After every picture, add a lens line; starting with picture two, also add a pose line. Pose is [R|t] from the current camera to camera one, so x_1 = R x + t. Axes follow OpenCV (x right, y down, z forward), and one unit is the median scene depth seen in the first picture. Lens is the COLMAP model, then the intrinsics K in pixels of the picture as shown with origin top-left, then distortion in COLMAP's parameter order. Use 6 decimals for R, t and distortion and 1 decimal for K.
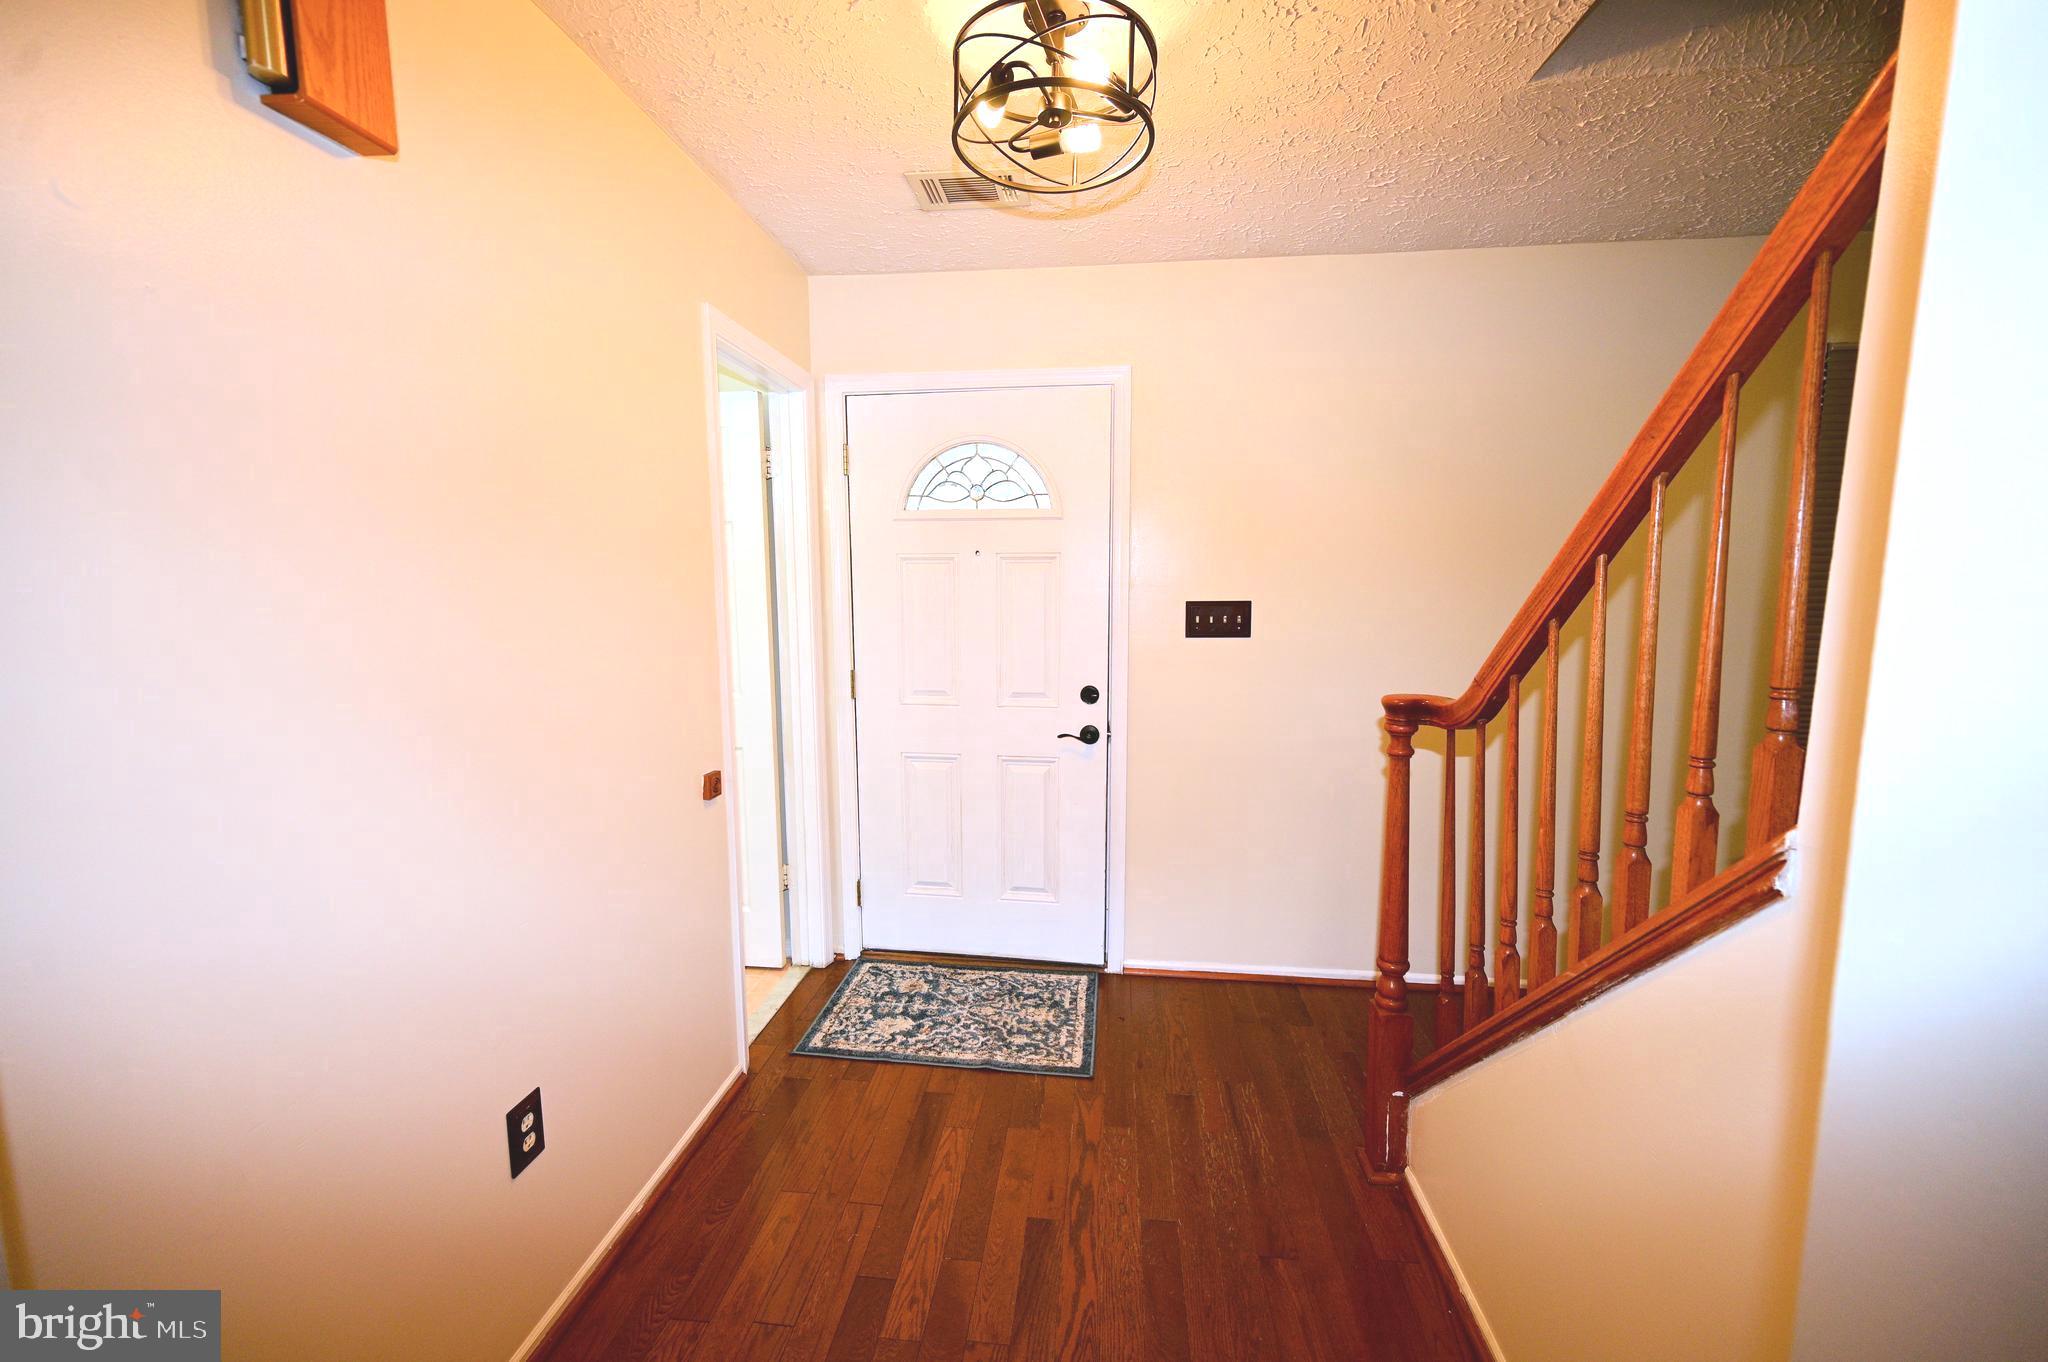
lens RADIAL K [[803.5, 0, 1017.9], [0, 803.5, 671.2], [0, 0, 1]] dist [-0.002338, 0.000456]
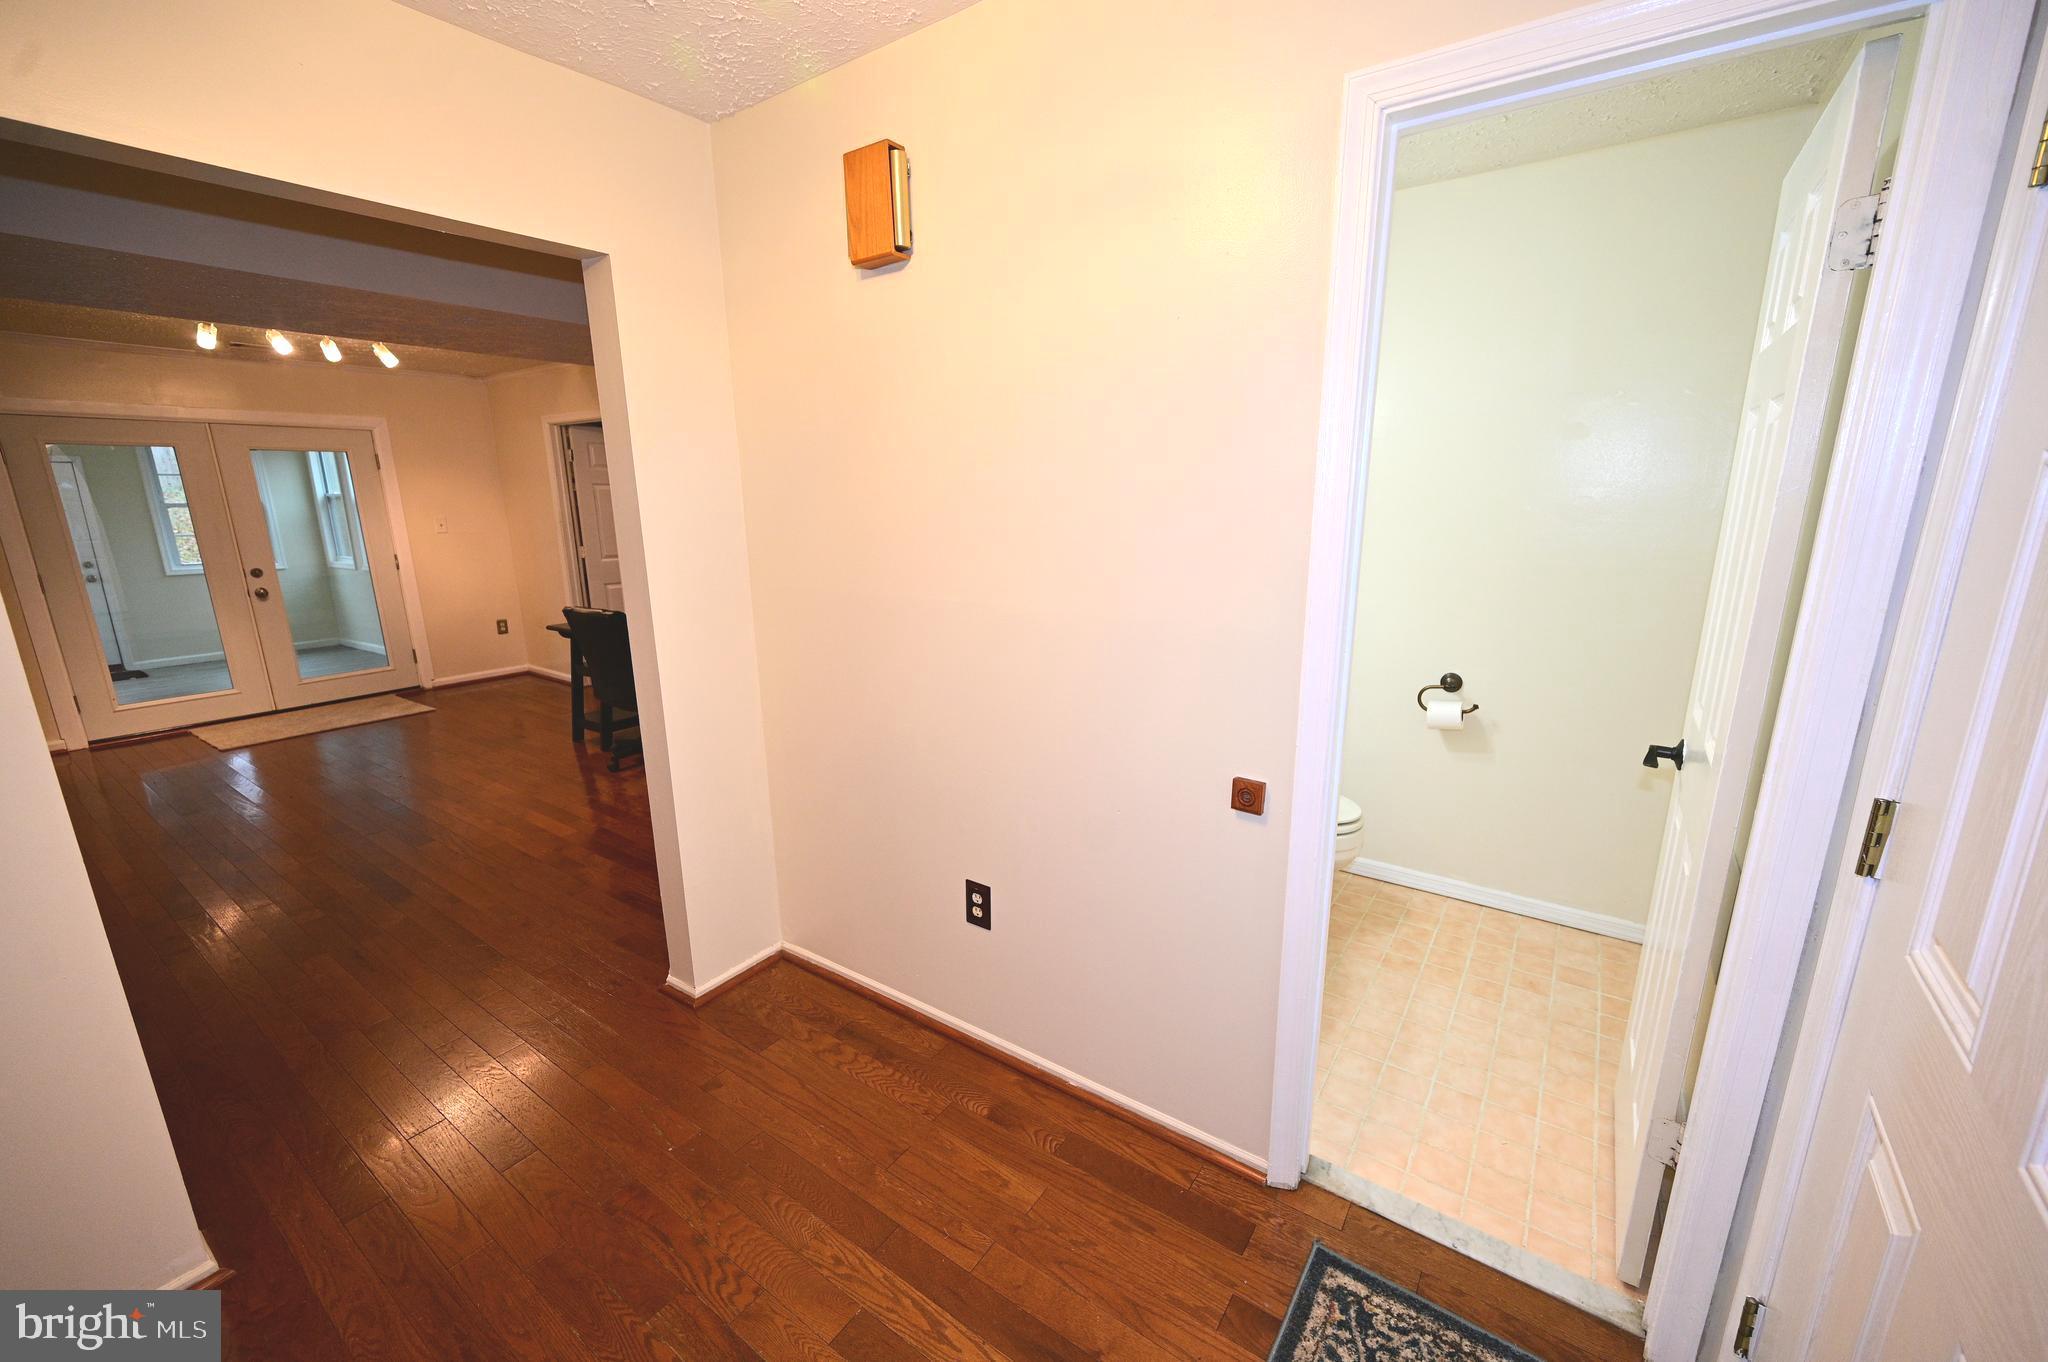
lens RADIAL K [[803.5, 0, 1018.1], [0, 803.5, 684.7], [0, 0, 1]] dist [-0.002338, 0.000456]
pose [[-0.477029, 0.219265, -0.851097, 0.414958], [-0.083868, 0.952604, 0.292423, -0.193299], [0.874877, 0.210874, -0.436031, 1.344461]]
